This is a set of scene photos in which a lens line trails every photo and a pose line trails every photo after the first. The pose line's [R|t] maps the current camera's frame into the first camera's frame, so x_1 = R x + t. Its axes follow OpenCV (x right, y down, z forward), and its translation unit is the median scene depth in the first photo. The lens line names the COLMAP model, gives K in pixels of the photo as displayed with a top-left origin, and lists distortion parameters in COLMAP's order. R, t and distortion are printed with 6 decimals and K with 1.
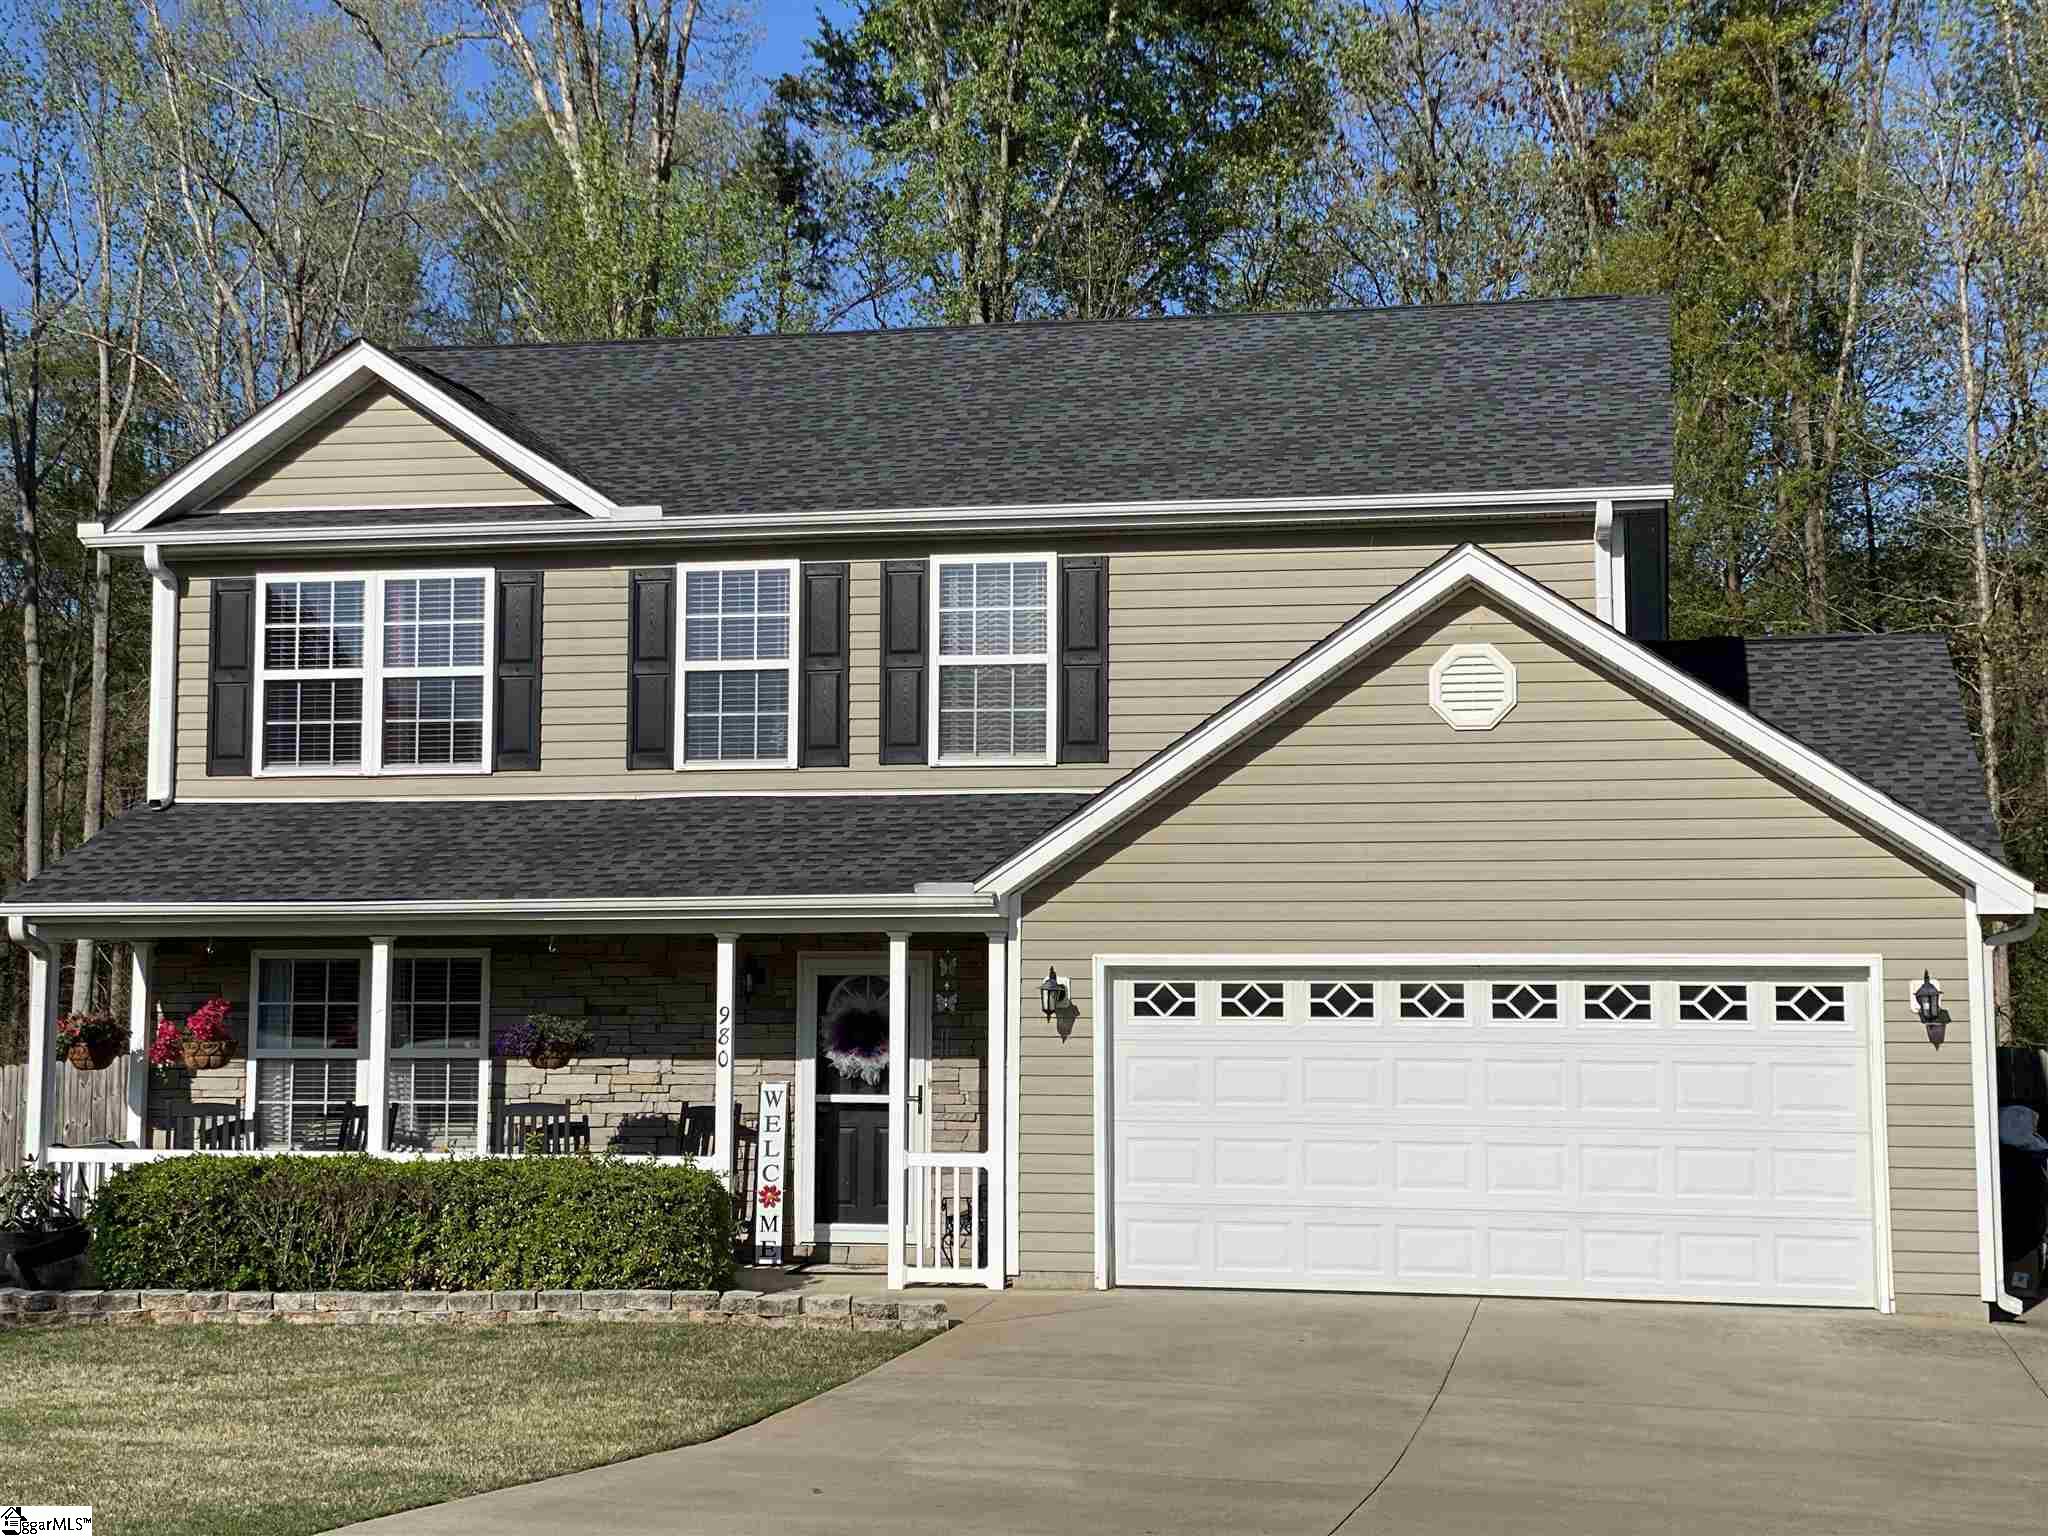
lens RADIAL K [[3161.6, 0, 1024.0], [0, 3161.6, 768.0], [0, 0, 1]] dist [0.154089, 0.098726]
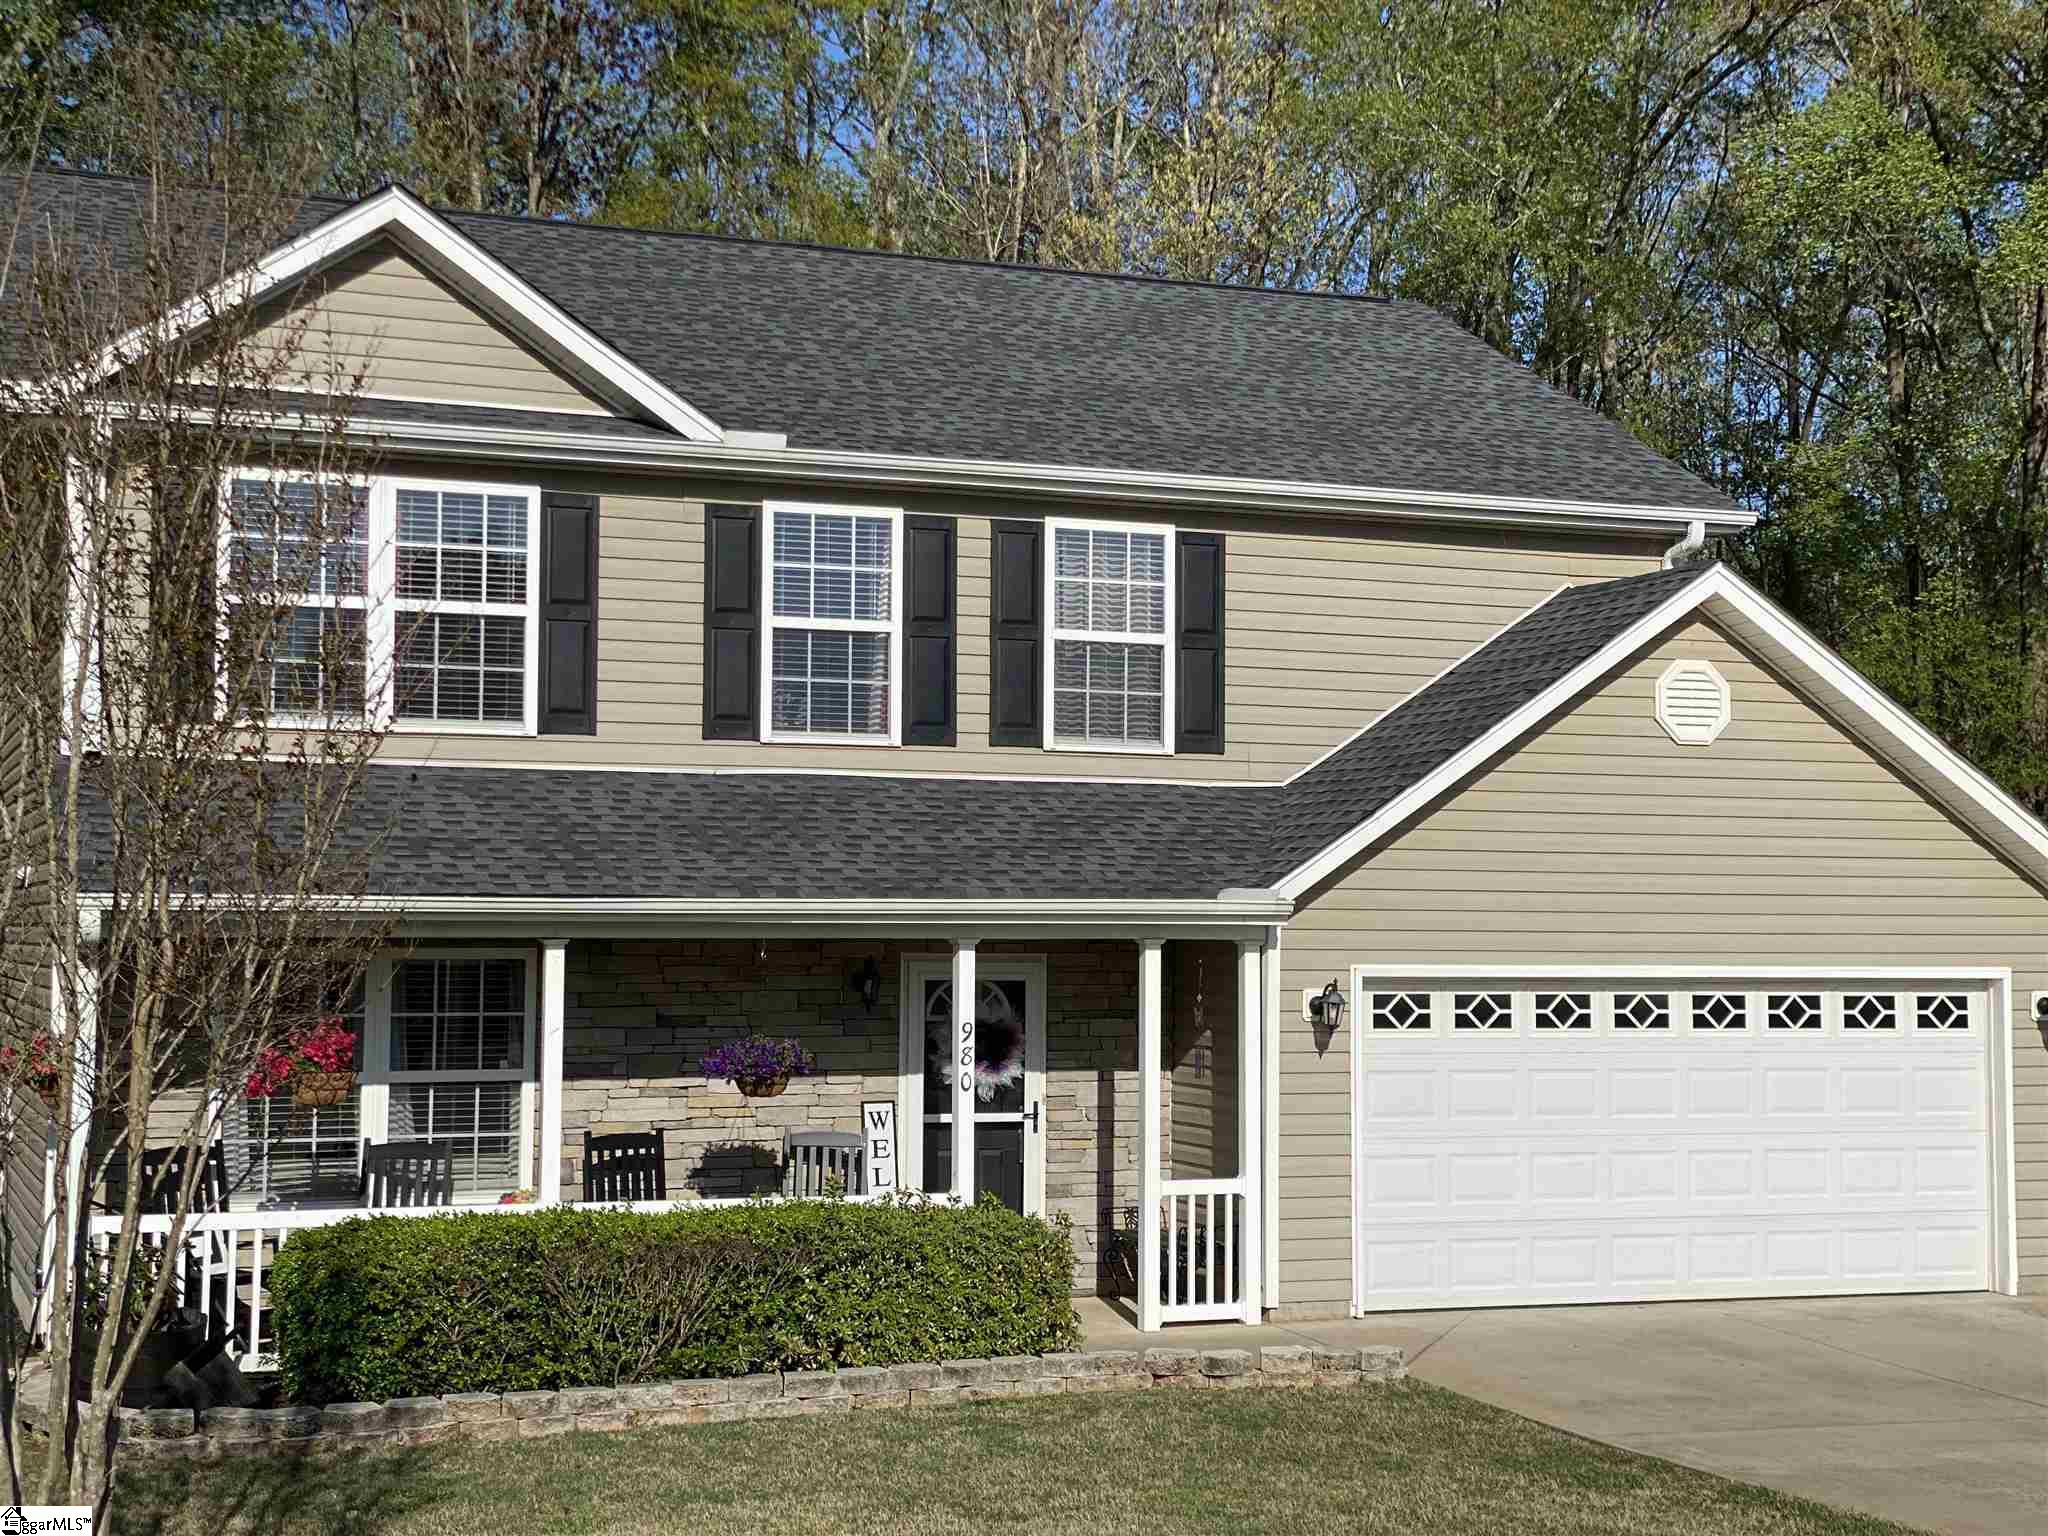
lens RADIAL K [[3161.6, 0, 1024.0], [0, 3161.6, 768.0], [0, 0, 1]] dist [0.154089, 0.098726]
pose [[0.819339, 0.031533, 0.572441, -0.556866], [-0.047500, 0.998787, 0.012969, -0.006925], [-0.571338, -0.037817, 0.819843, 0.260026]]
